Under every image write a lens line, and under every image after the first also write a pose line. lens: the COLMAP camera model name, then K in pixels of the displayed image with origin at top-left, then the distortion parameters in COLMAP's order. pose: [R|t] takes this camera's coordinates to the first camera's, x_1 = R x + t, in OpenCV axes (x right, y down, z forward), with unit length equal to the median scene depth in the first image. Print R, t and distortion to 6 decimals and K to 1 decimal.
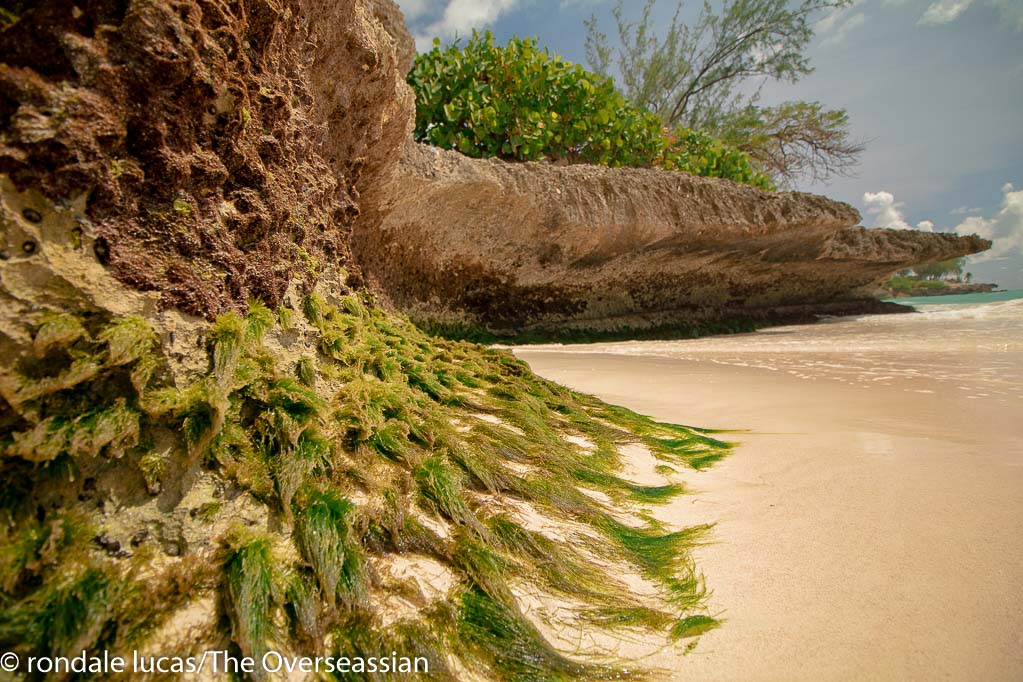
lens RADIAL K [[474.3, 0, 510.6], [0, 474.3, 339.9], [0, 0, 1]] dist [0.000118, 0.000006]
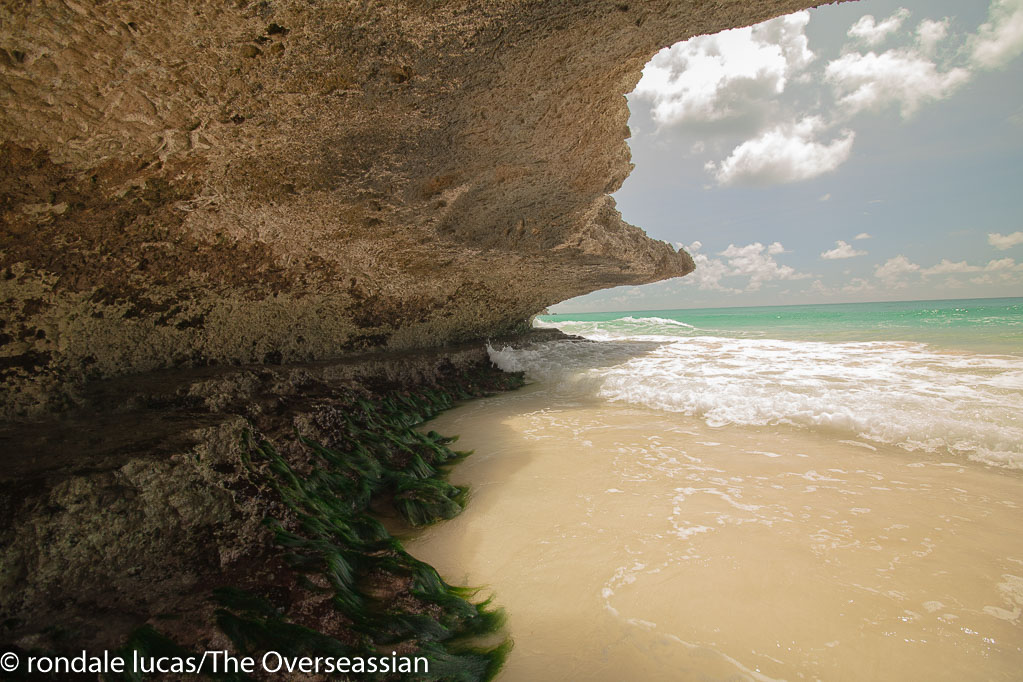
lens RADIAL K [[474.3, 0, 510.5], [0, 474.3, 343.8], [0, 0, 1]] dist [0.000118, 0.000006]
pose [[0.742687, 0.001420, 0.669637, 0.320761], [0.005312, 0.999954, -0.008012, -0.080028], [-0.669618, 0.009508, 0.742645, 0.672952]]
